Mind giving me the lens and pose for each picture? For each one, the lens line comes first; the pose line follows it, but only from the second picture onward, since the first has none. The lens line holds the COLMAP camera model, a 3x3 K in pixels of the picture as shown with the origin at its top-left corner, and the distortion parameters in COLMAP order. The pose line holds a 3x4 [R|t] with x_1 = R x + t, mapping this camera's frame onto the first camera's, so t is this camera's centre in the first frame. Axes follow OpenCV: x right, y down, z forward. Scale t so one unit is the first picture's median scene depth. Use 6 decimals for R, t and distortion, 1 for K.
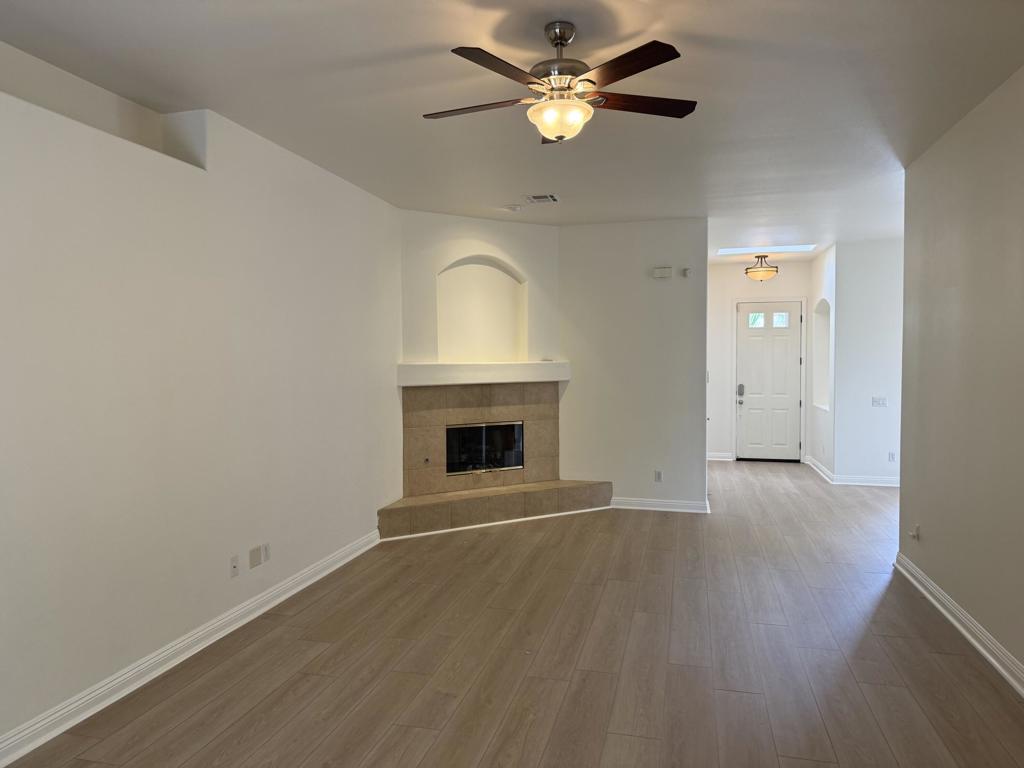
lens RADIAL K [[721.3, 0, 509.6], [0, 721.3, 382.0], [0, 0, 1]] dist [0.046319, -0.055492]
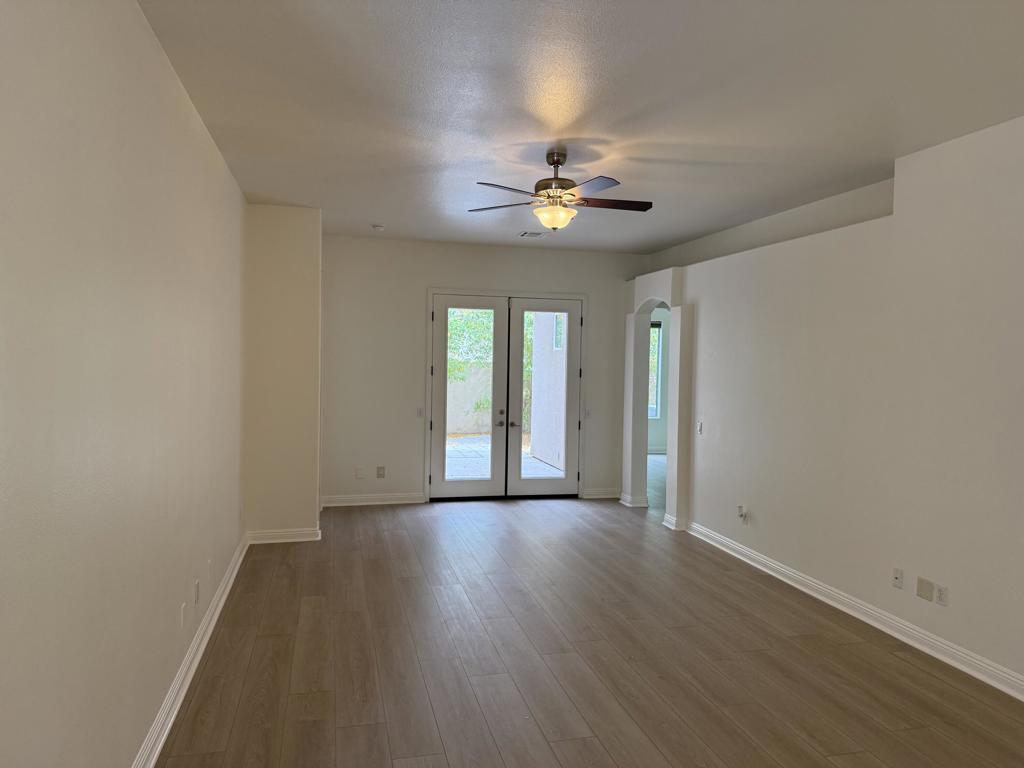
lens RADIAL K [[721.3, 0, 509.6], [0, 721.3, 382.0], [0, 0, 1]] dist [0.046319, -0.055492]
pose [[-0.885906, 0.002151, -0.463859, 0.374539], [-0.032432, 0.997255, 0.066565, -0.050273], [0.462729, 0.074014, -0.883405, 1.016117]]
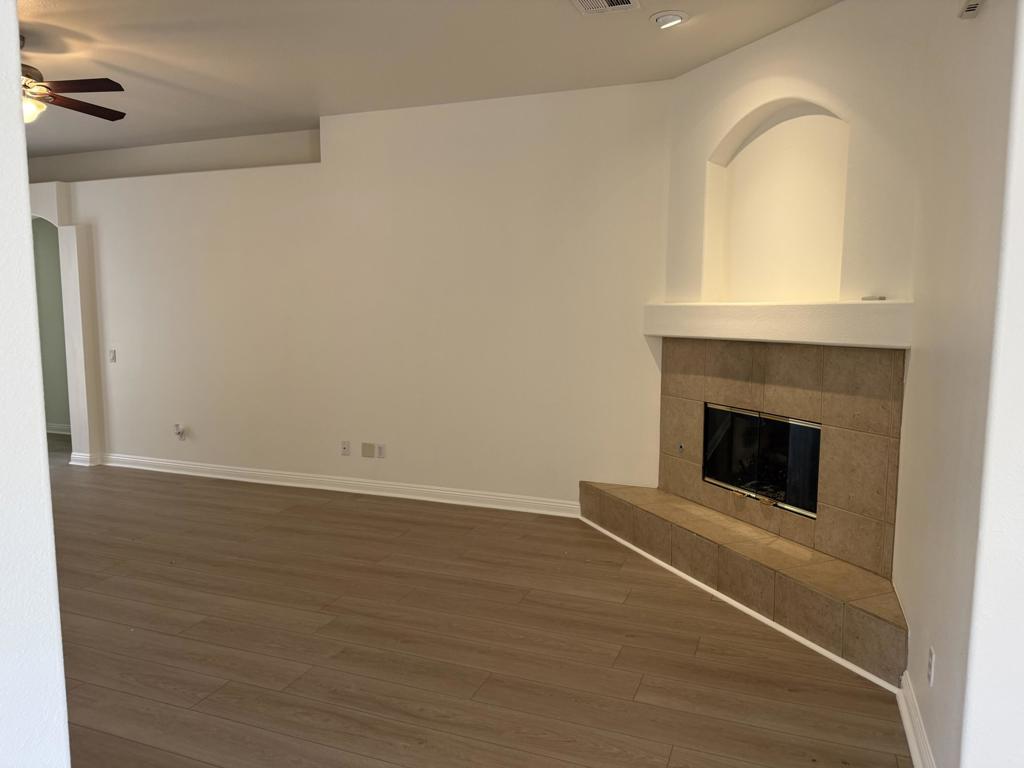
lens RADIAL K [[721.3, 0, 509.6], [0, 721.3, 382.0], [0, 0, 1]] dist [0.046319, -0.055492]
pose [[-0.139429, 0.107461, -0.984384, 0.564789], [-0.037139, 0.992827, 0.113643, -0.023703], [0.989535, 0.052404, -0.134437, 0.915254]]
